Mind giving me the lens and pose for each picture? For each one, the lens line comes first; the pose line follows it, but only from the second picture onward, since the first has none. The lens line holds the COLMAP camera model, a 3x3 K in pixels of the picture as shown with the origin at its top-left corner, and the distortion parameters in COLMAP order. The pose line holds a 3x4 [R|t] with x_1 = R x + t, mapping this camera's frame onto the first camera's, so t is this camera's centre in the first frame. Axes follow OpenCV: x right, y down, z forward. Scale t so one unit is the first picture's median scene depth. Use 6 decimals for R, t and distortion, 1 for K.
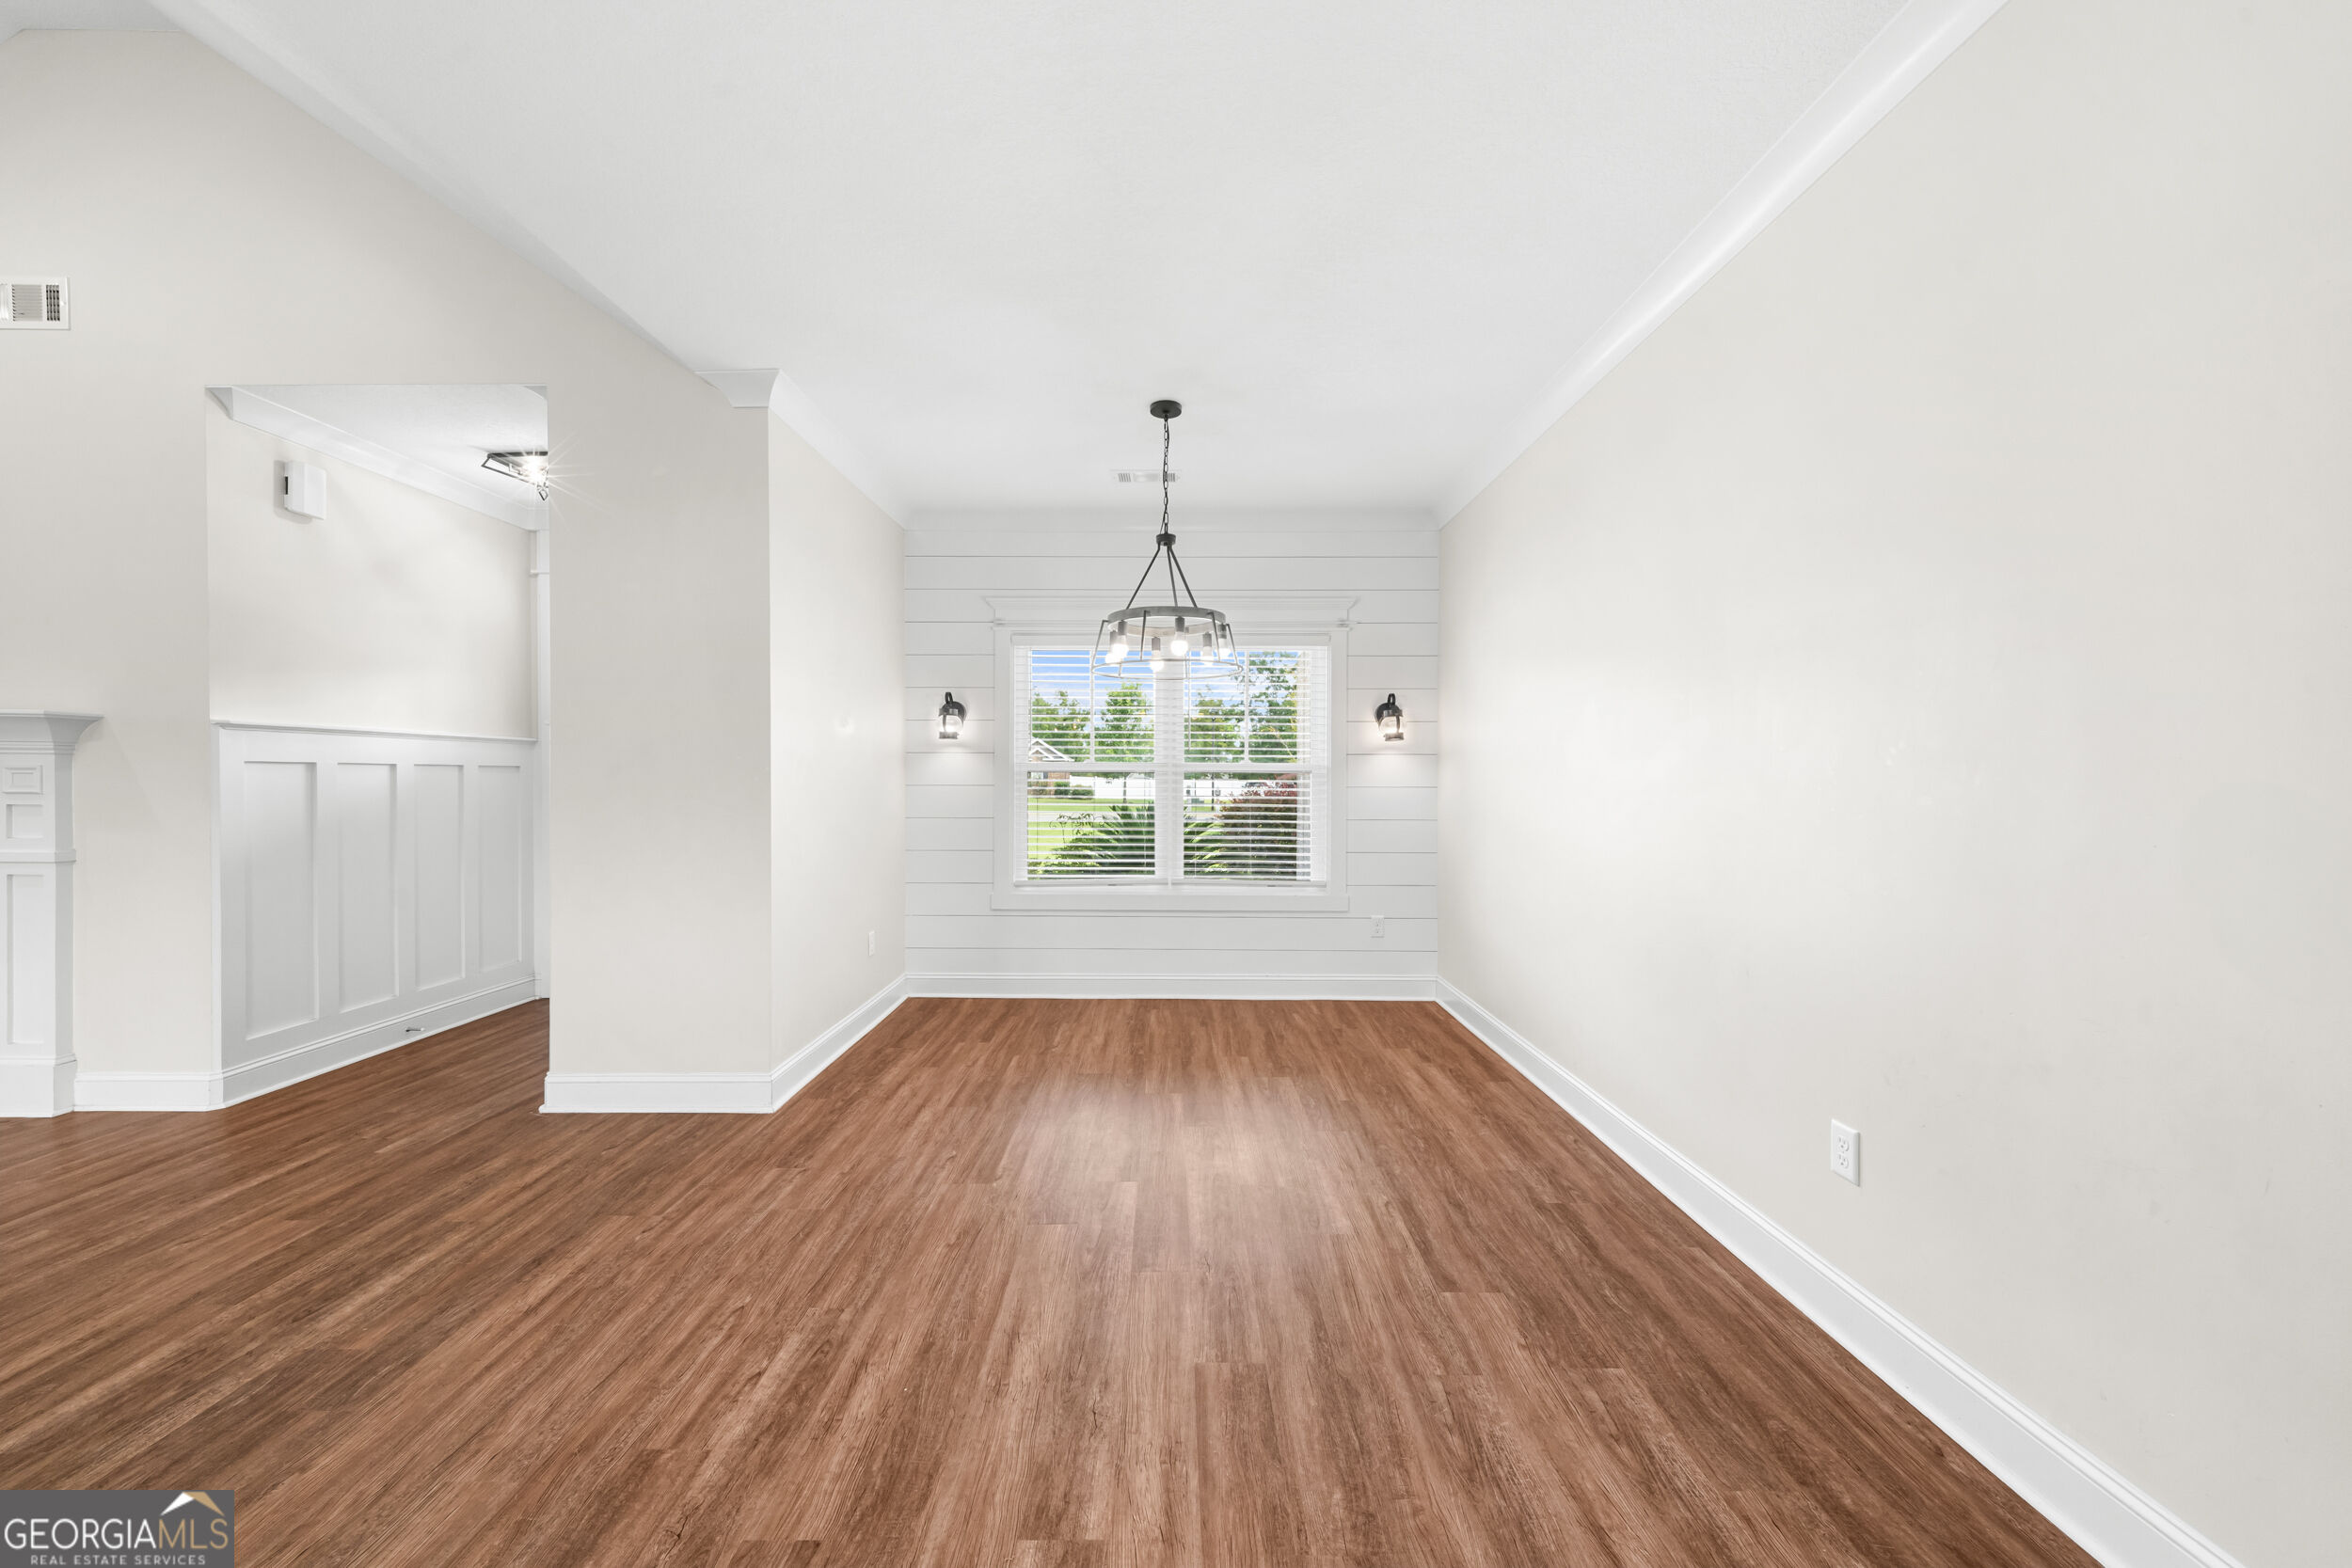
lens RADIAL K [[819.8, 0, 1158.3], [0, 819.8, 789.9], [0, 0, 1]] dist [0.011980, -0.003451]
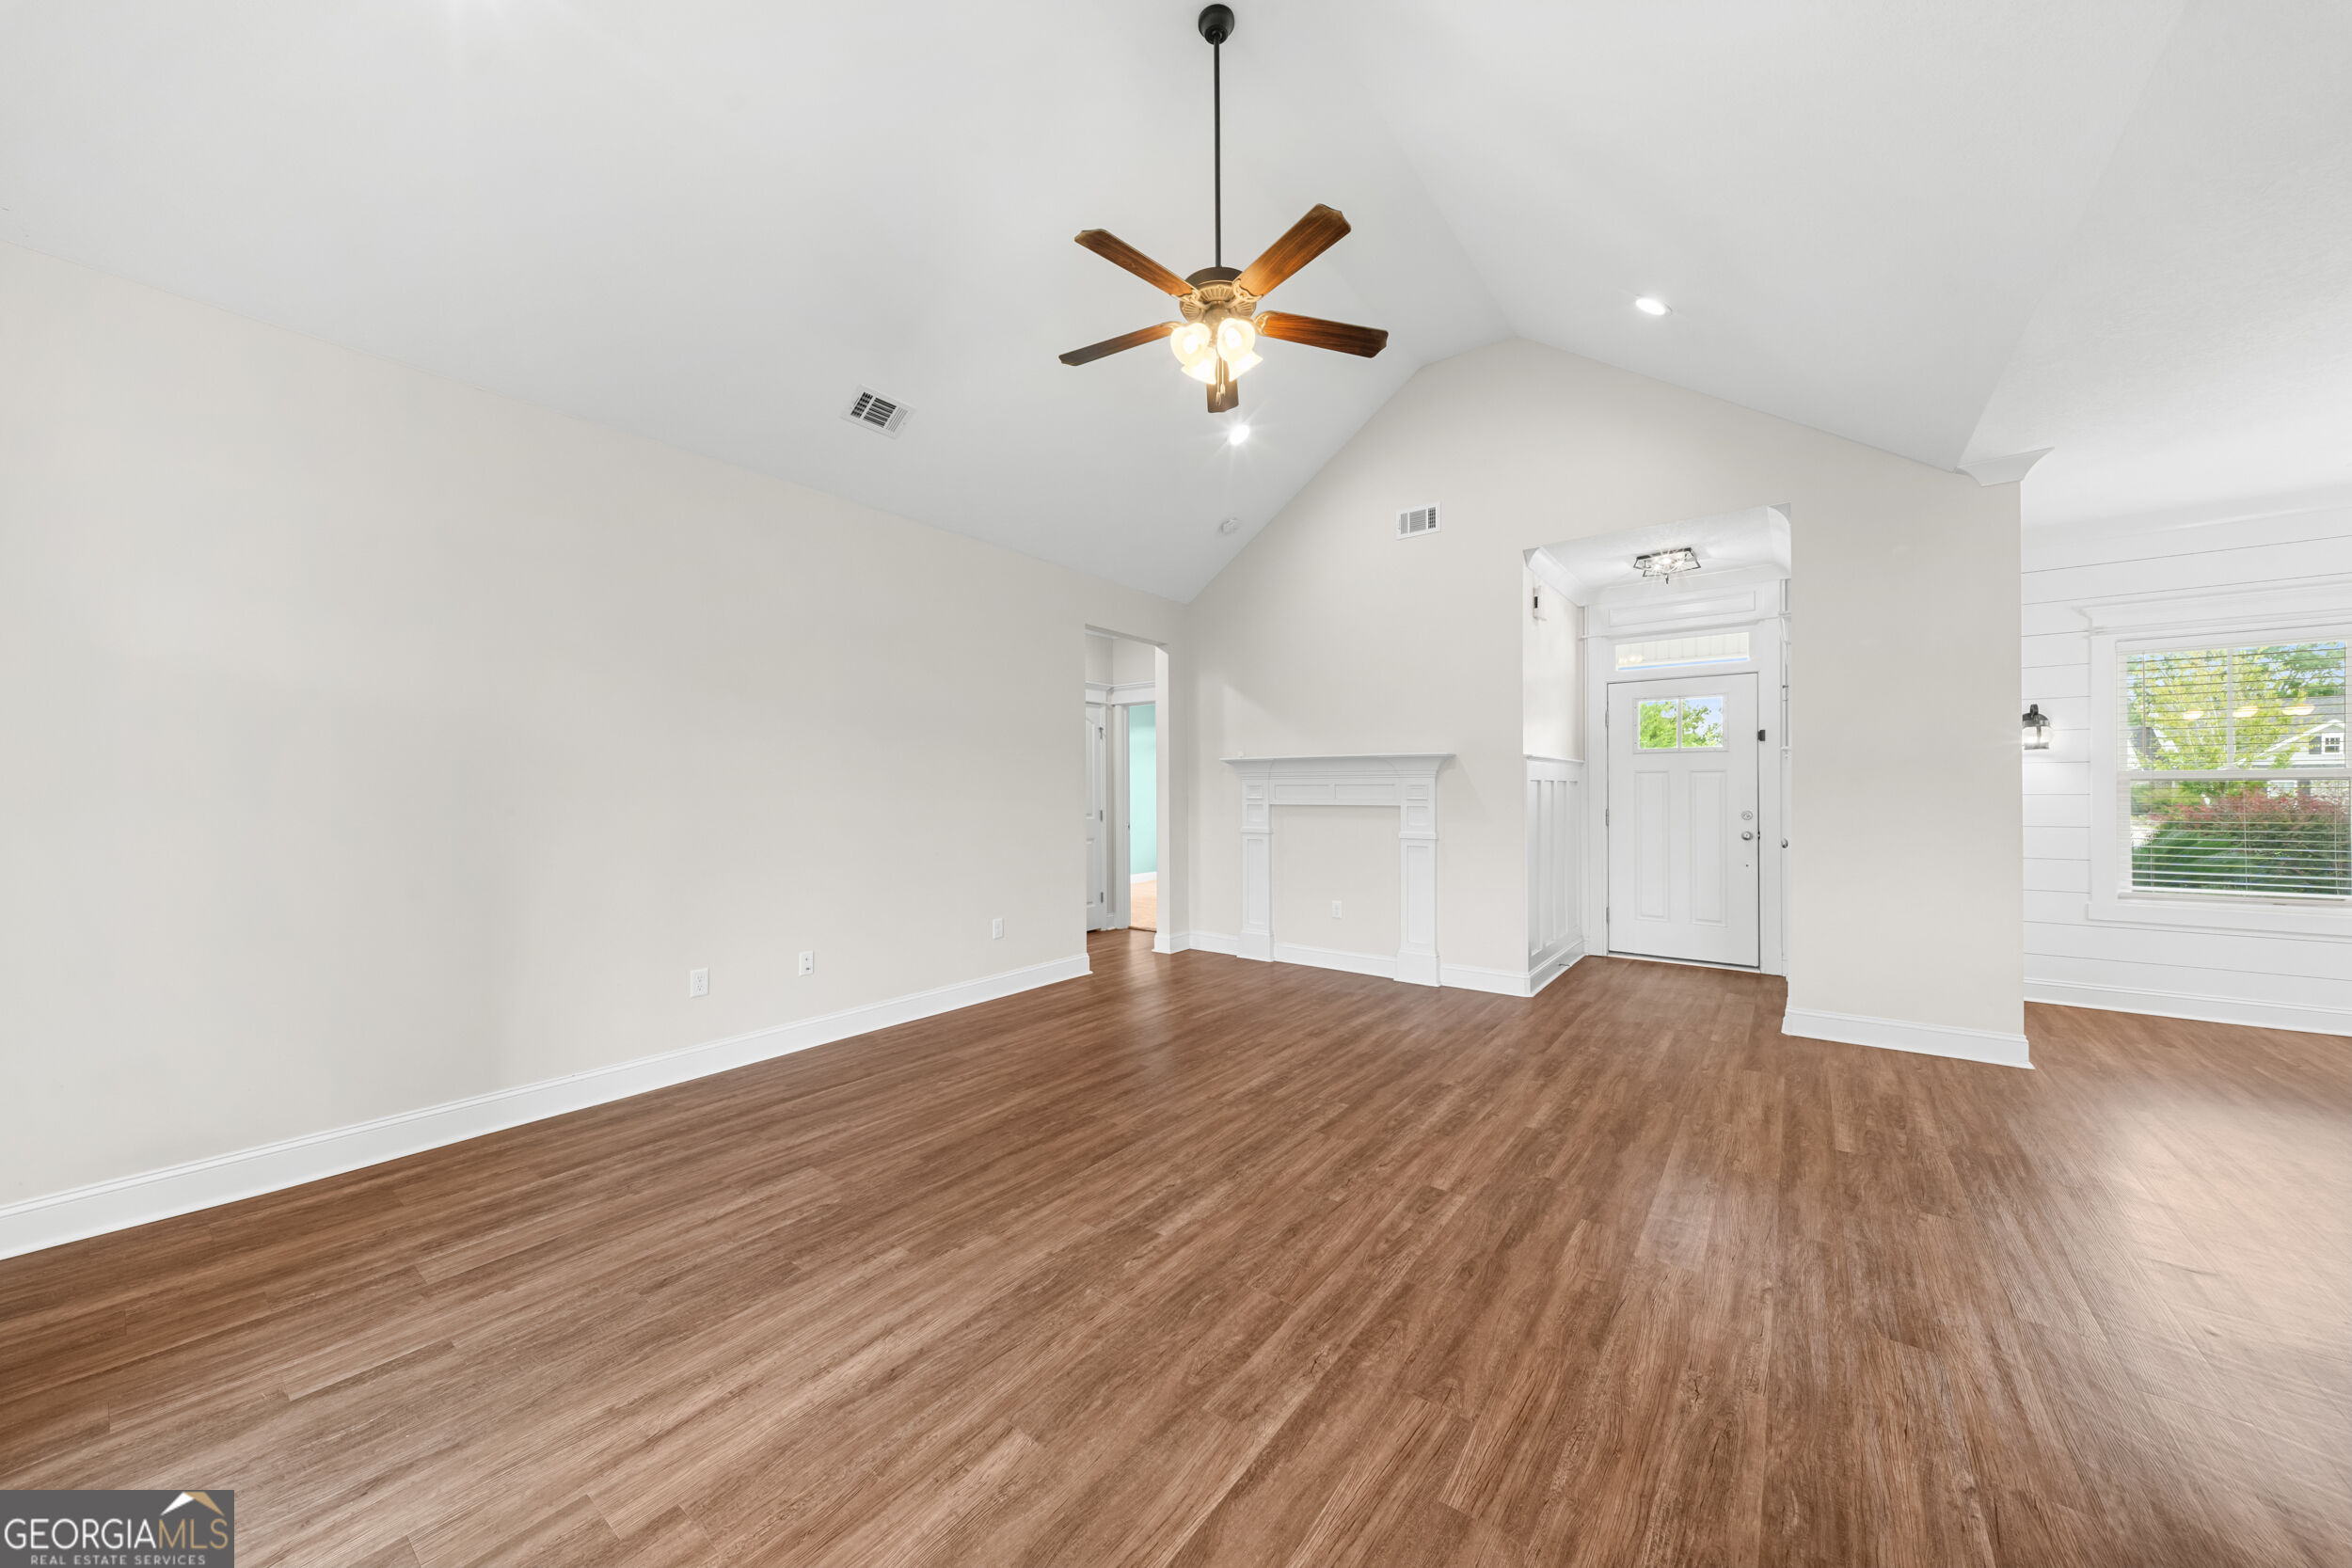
lens RADIAL K [[819.8, 0, 1180.3], [0, 819.8, 777.7], [0, 0, 1]] dist [0.011980, -0.003451]
pose [[0.802288, -0.013161, -0.596792, -0.733945], [-0.002019, 0.999691, -0.024760, 0.002974], [0.596934, 0.021070, 0.802014, -0.694069]]
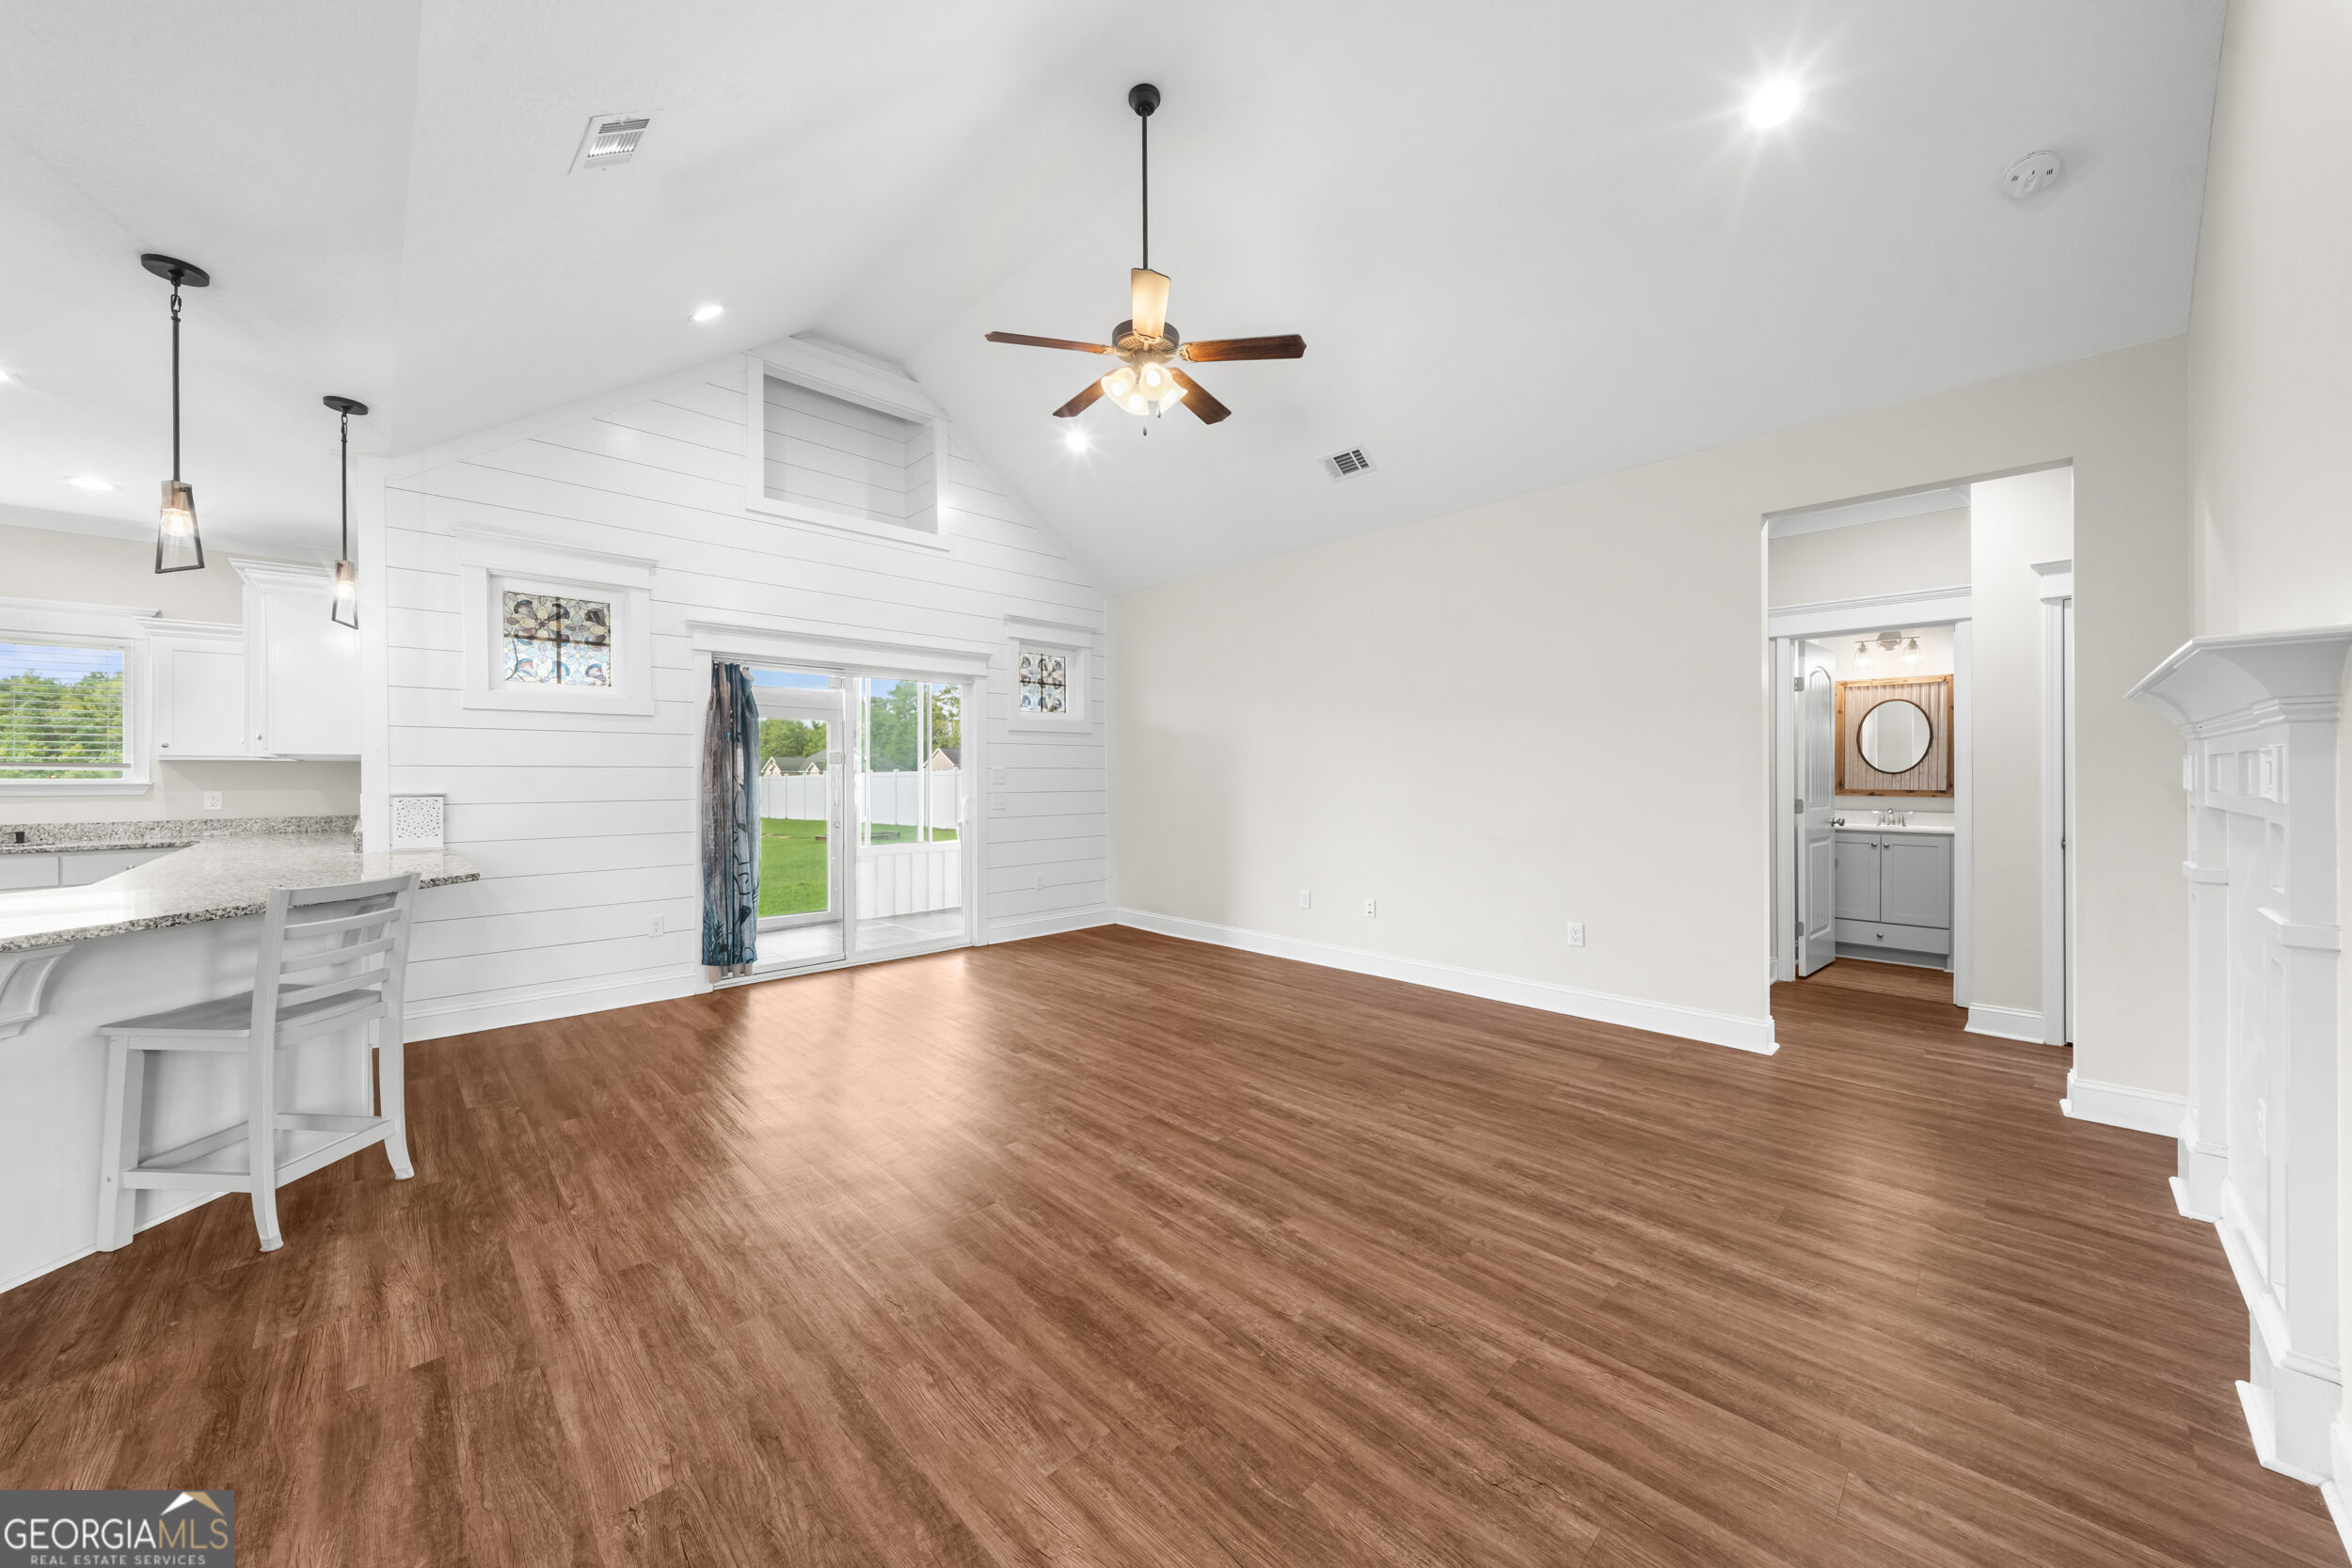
lens RADIAL K [[819.8, 0, 1142.9], [0, 819.8, 783.1], [0, 0, 1]] dist [0.011980, -0.003451]
pose [[-0.723521, 0.005098, -0.690284, -0.515432], [-0.008983, 0.999819, 0.016800, -0.012002], [0.690244, 0.018356, -0.723344, 0.881811]]
